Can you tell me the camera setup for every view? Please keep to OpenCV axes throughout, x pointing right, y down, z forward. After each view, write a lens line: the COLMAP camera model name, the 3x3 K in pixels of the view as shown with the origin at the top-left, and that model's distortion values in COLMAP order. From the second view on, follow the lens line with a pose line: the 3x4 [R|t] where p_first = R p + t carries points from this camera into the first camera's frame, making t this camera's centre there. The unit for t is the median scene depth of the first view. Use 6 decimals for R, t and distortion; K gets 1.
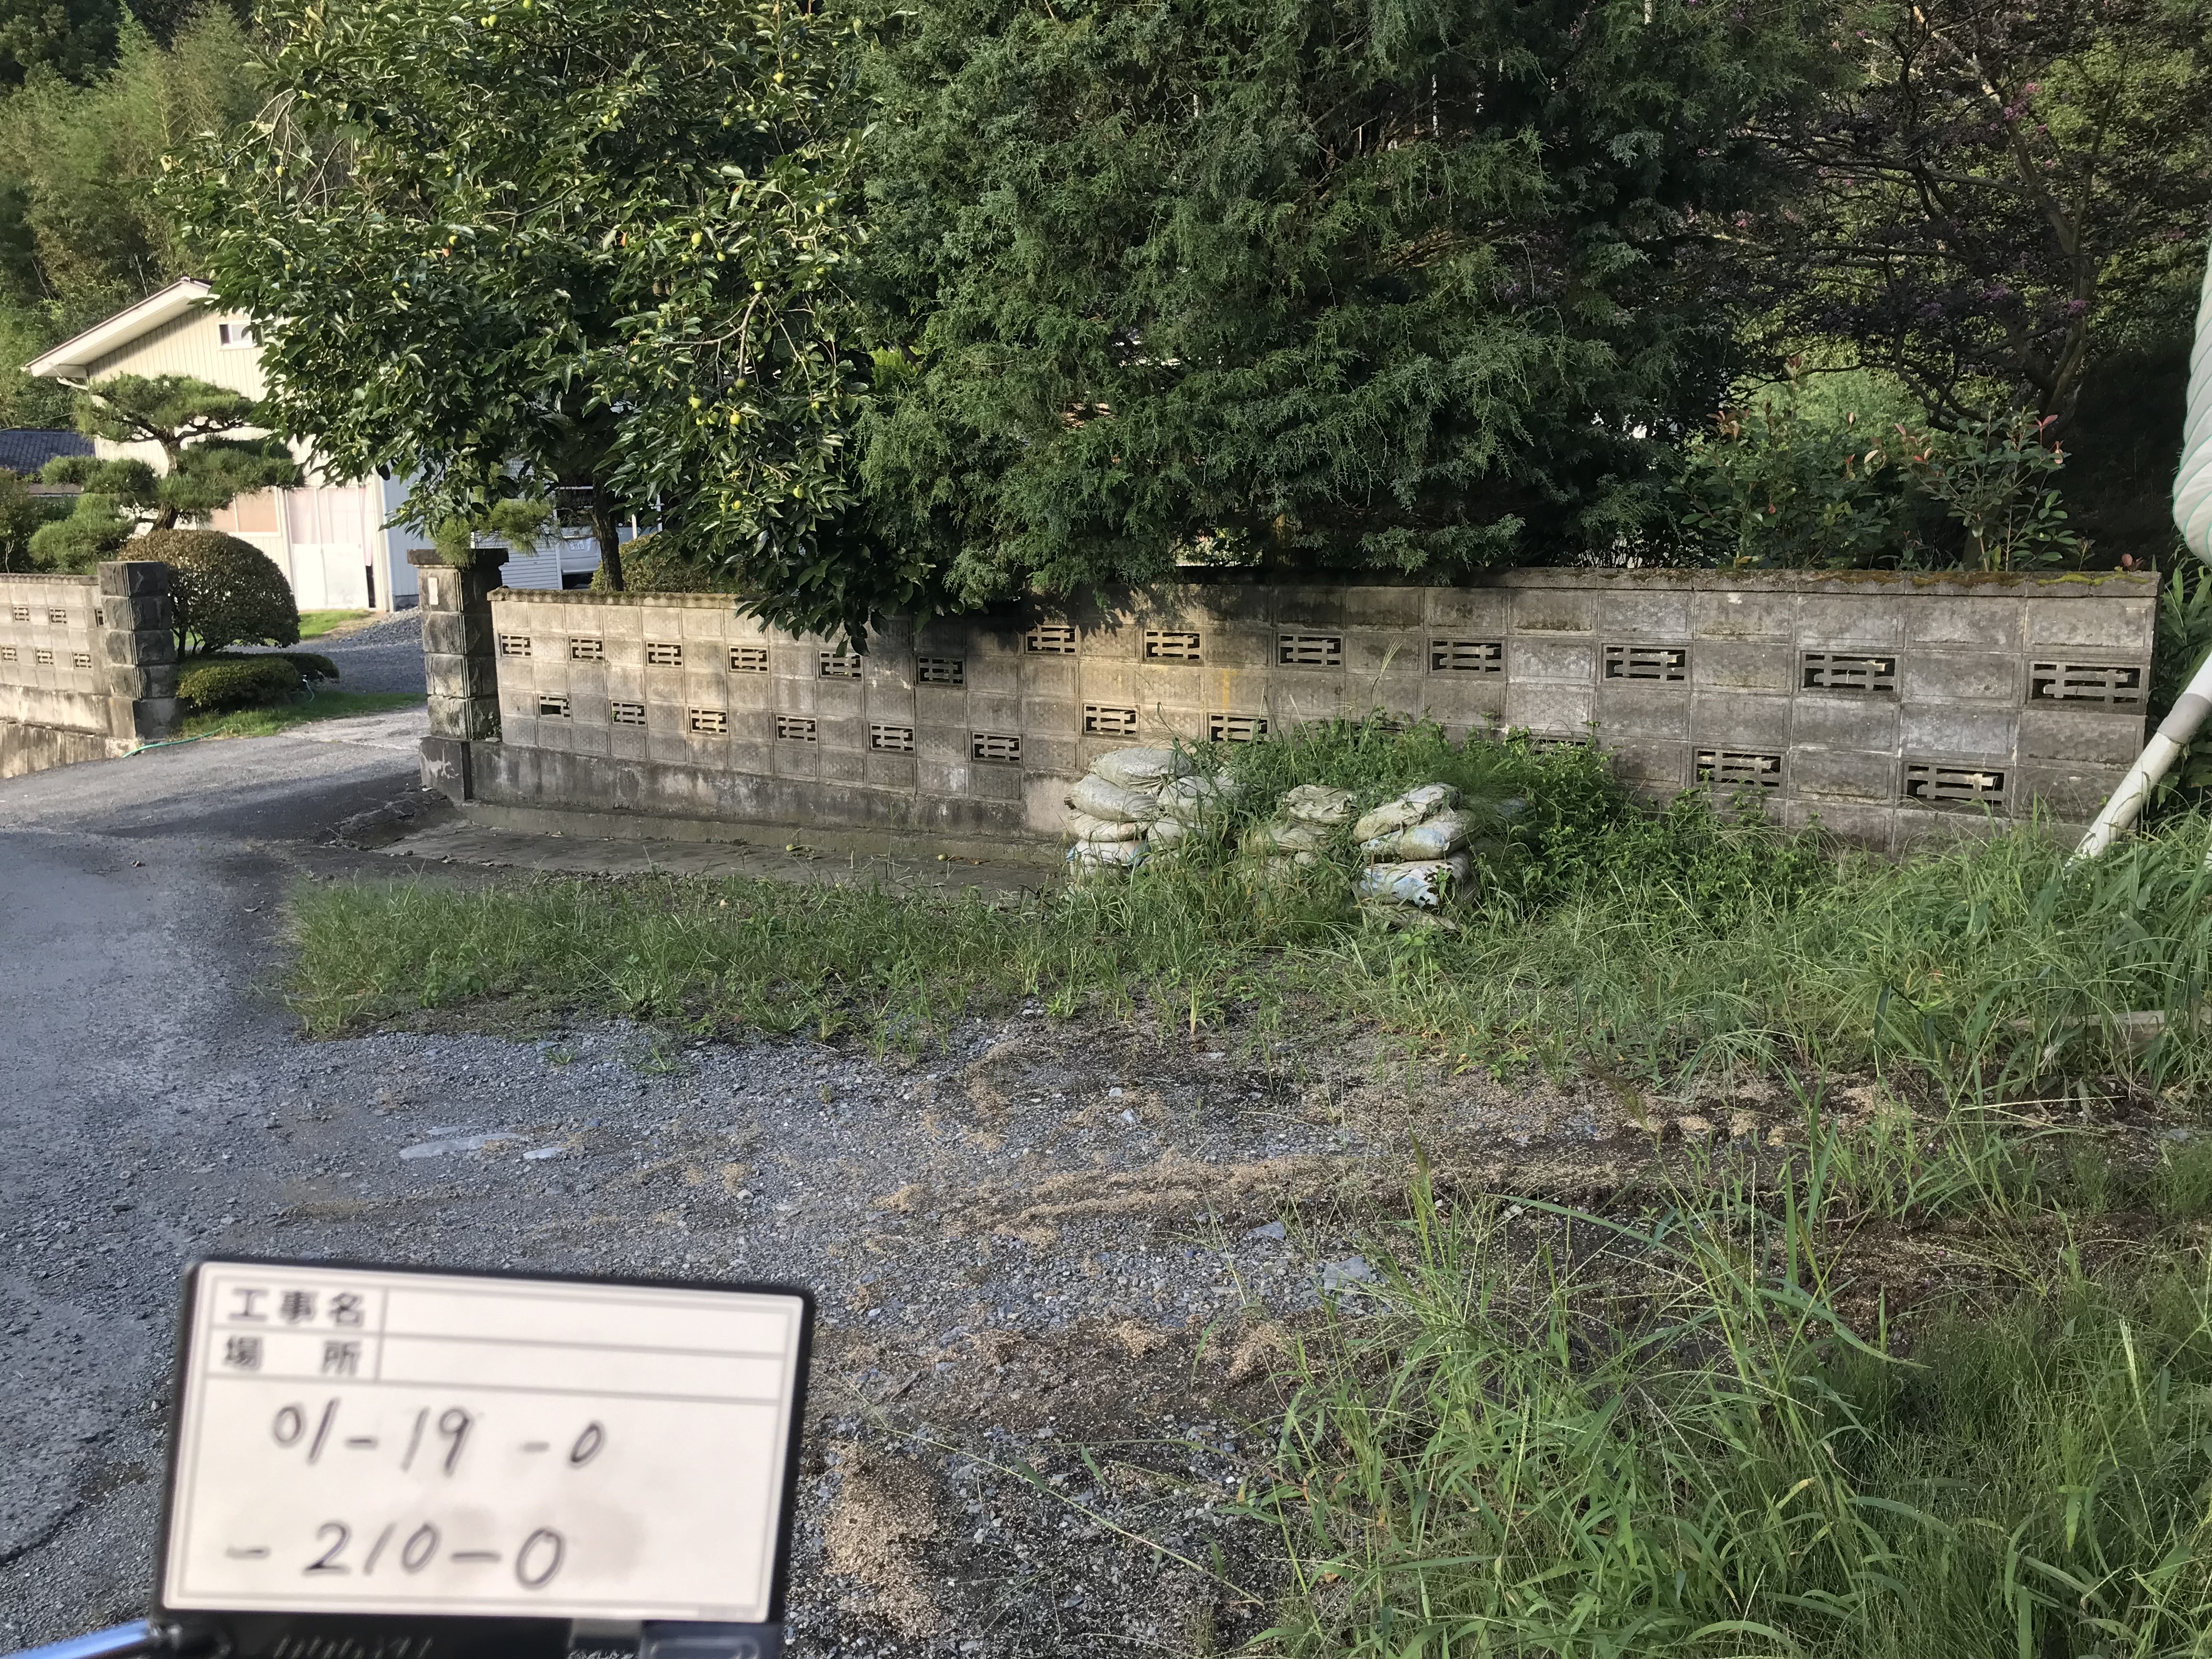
lens RADIAL K [[1801.8, 0, 1106.0], [0, 1801.8, 829.5], [0, 0, 1]] dist [0.023003, -0.009180]
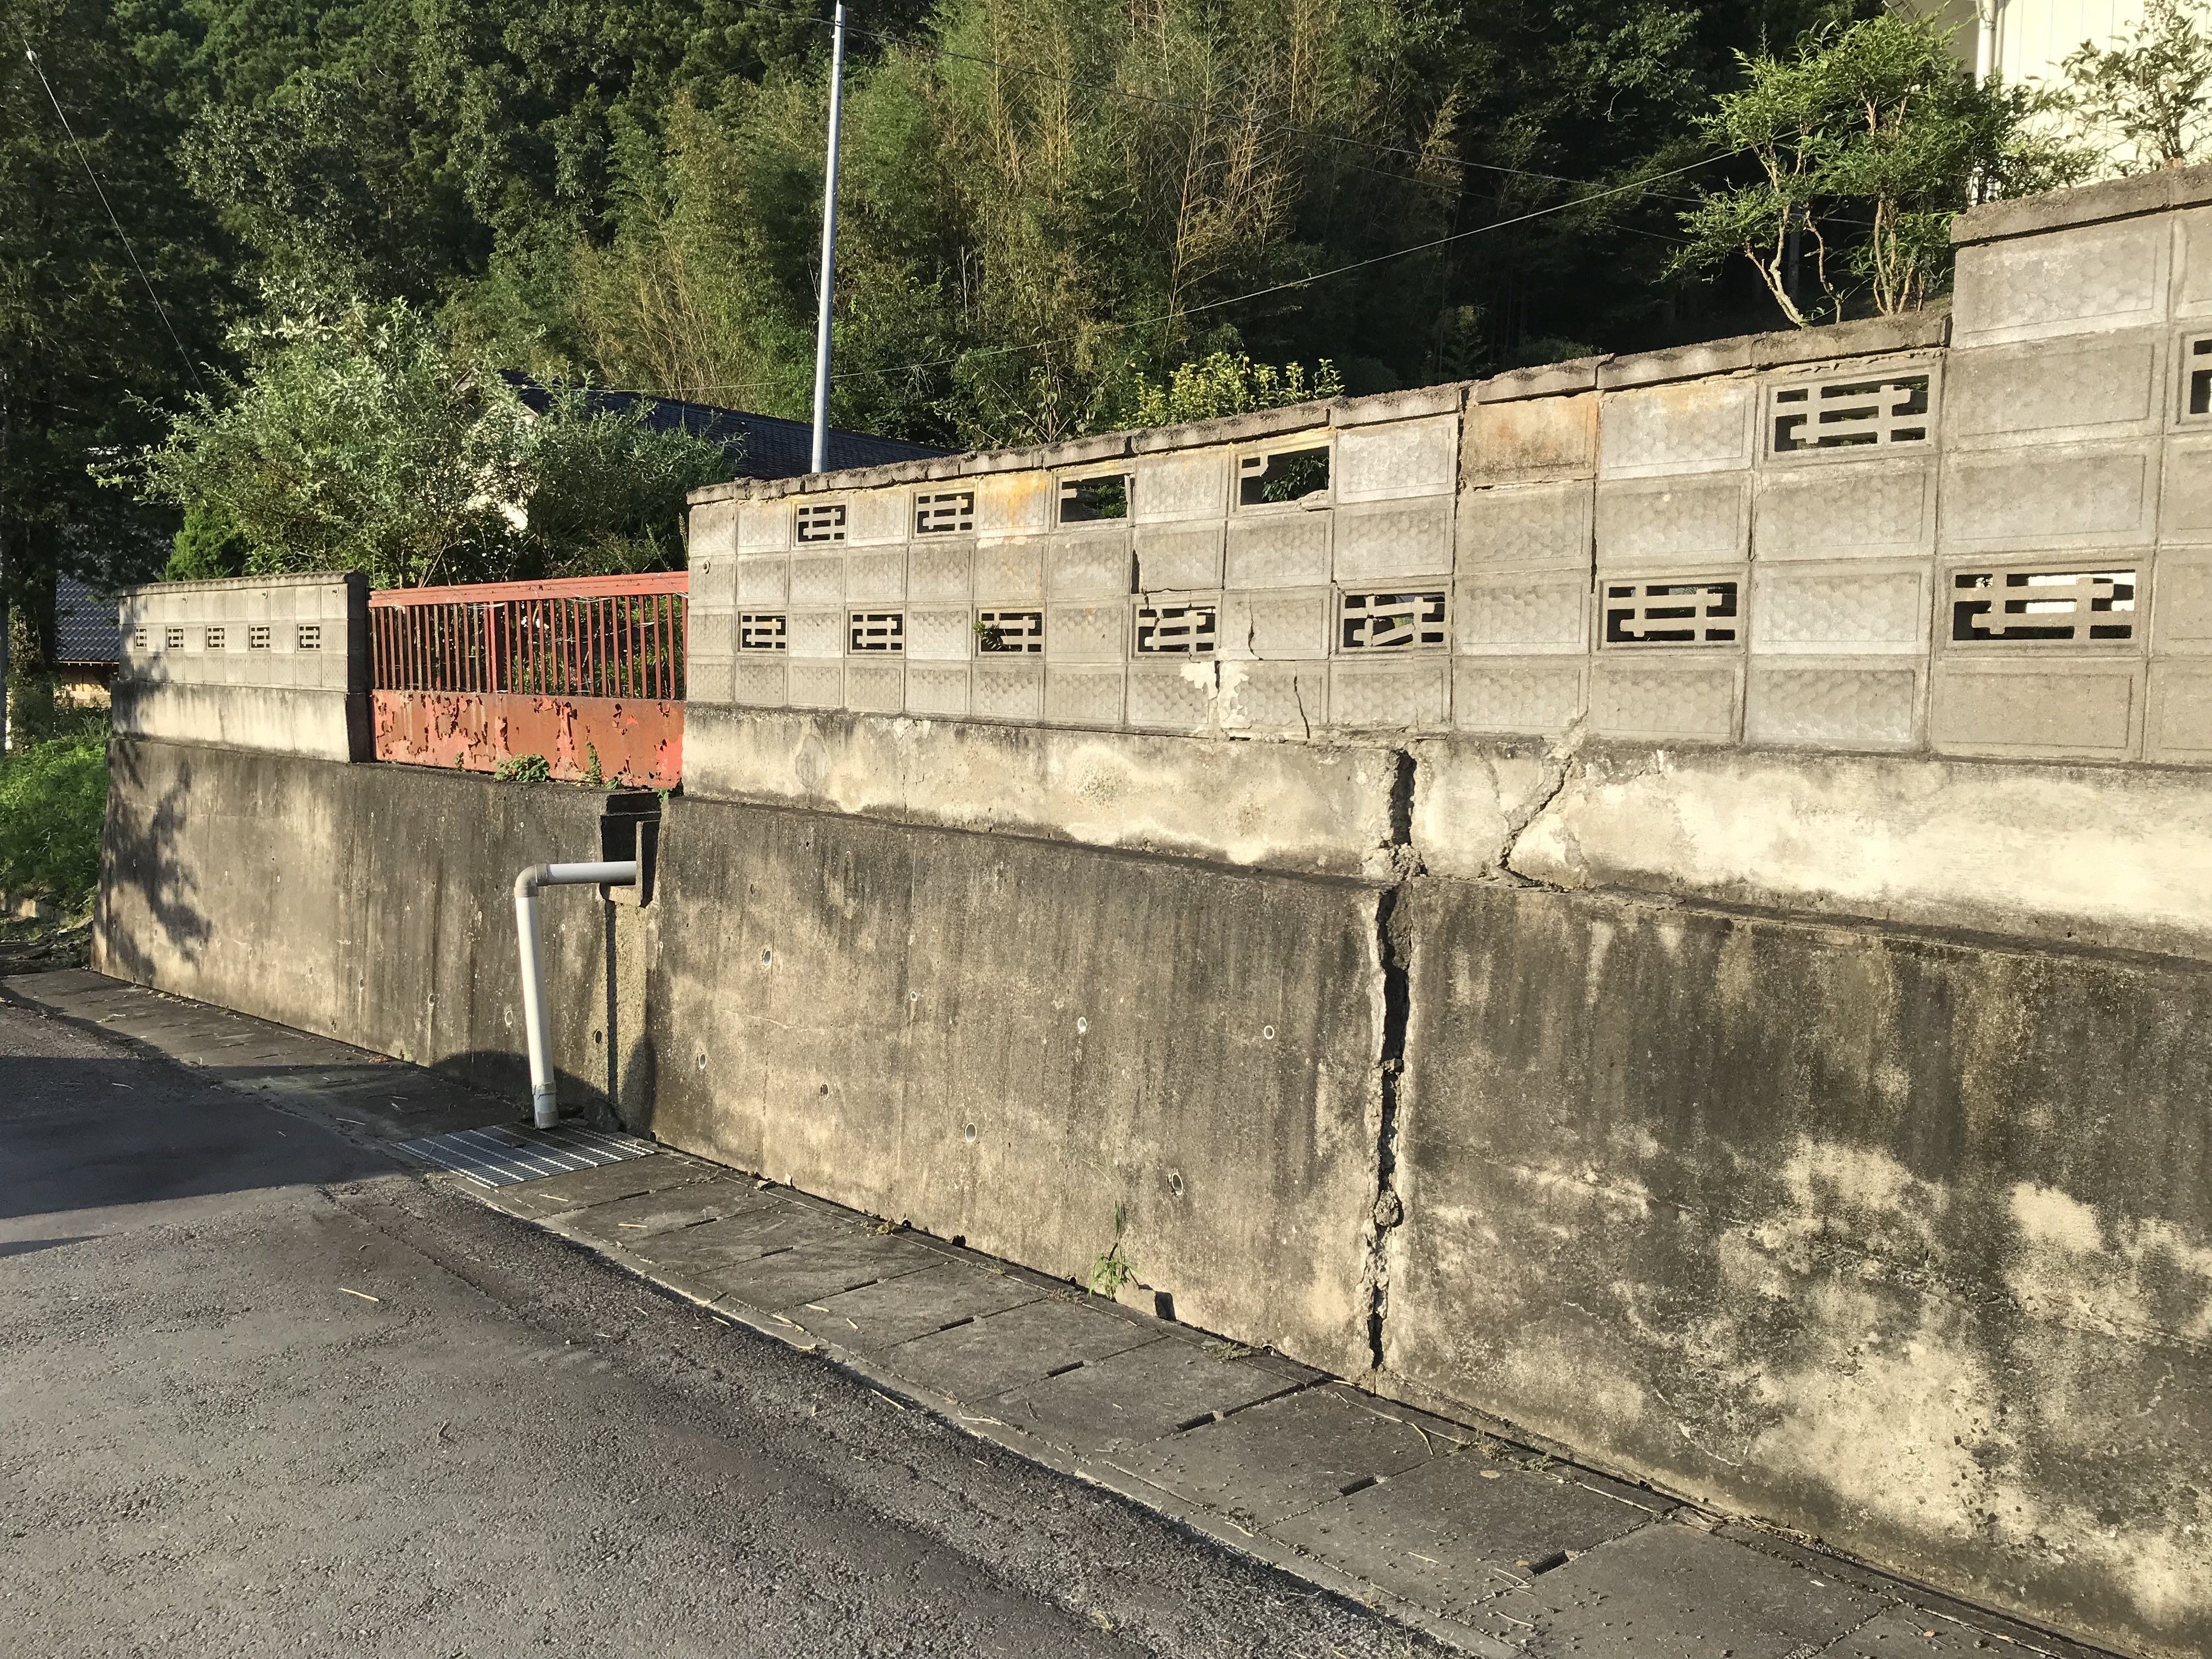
lens RADIAL K [[1801.8, 0, 1106.0], [0, 1801.8, 829.5], [0, 0, 1]] dist [0.023003, -0.009180]
pose [[0.977983, 0.059696, -0.199963, -1.107719], [-0.079269, 0.992659, -0.091348, -0.096807], [0.193042, 0.105188, 0.975536, 1.168619]]
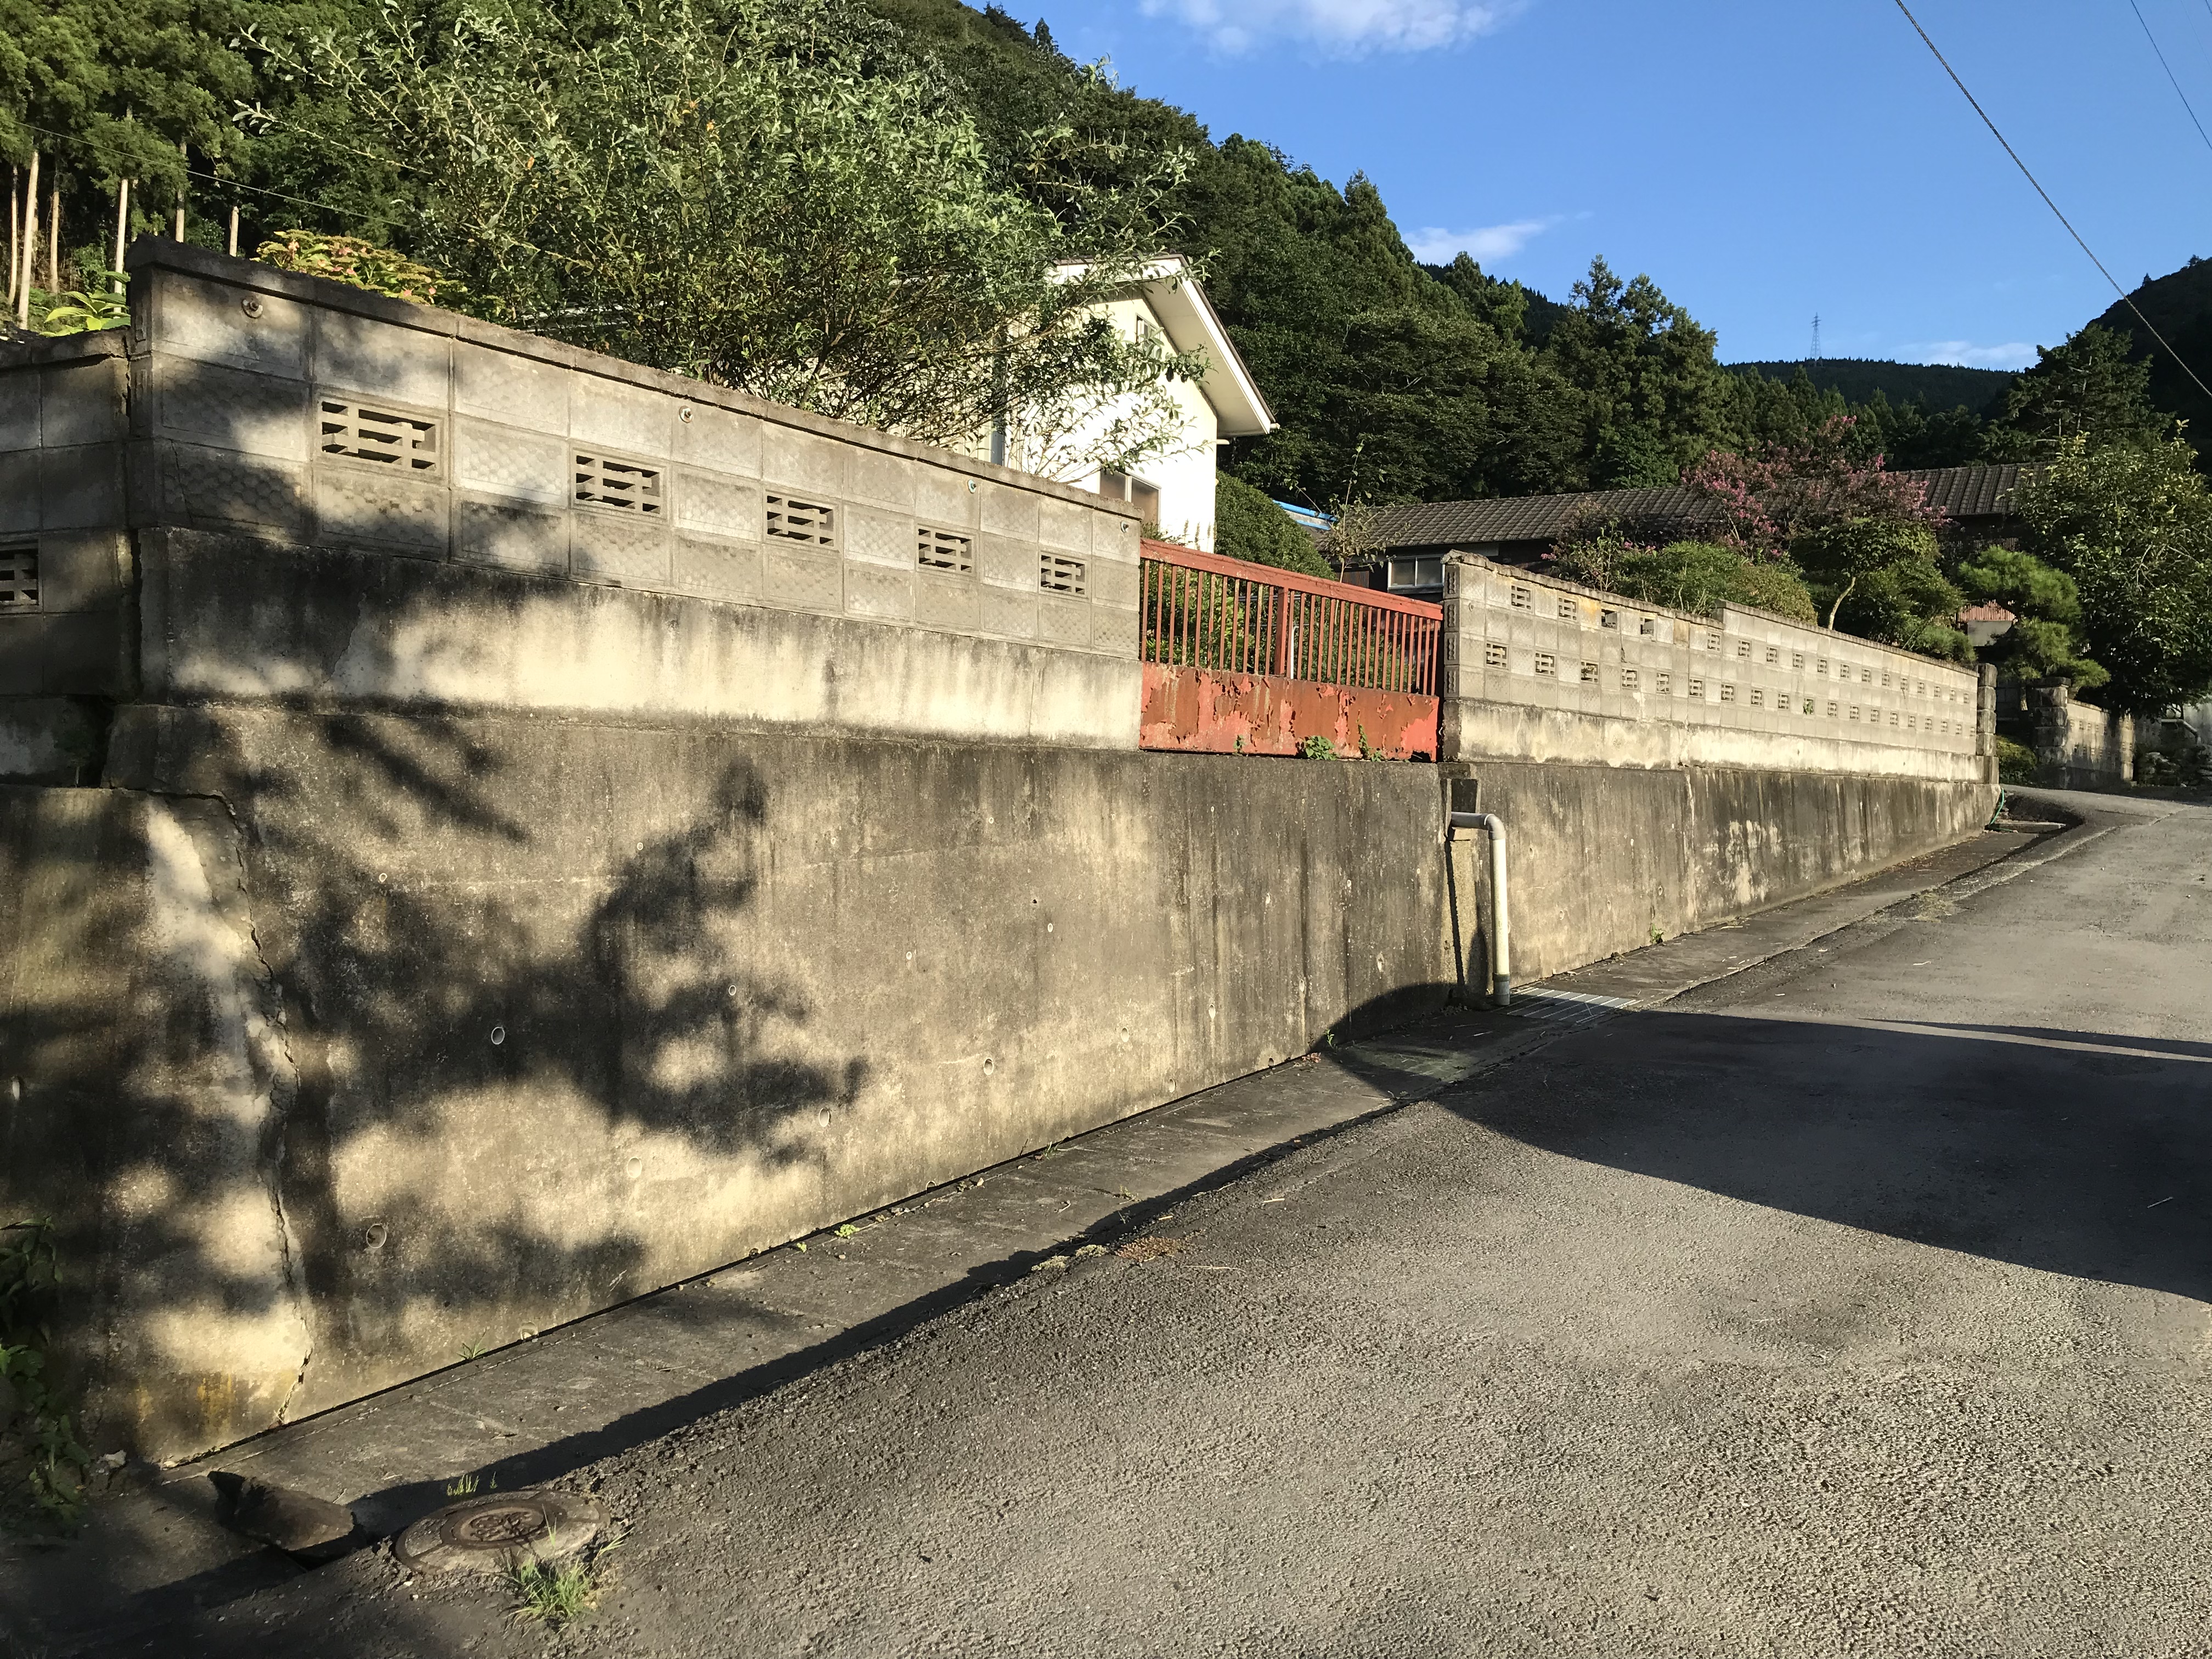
lens RADIAL K [[1801.8, 0, 1106.0], [0, 1801.8, 829.5], [0, 0, 1]] dist [0.023003, -0.009180]
pose [[-0.029160, -0.003105, 0.999570, -1.990448], [0.160072, 0.987075, 0.007736, -0.140925], [-0.986674, 0.160229, -0.028286, 1.762799]]
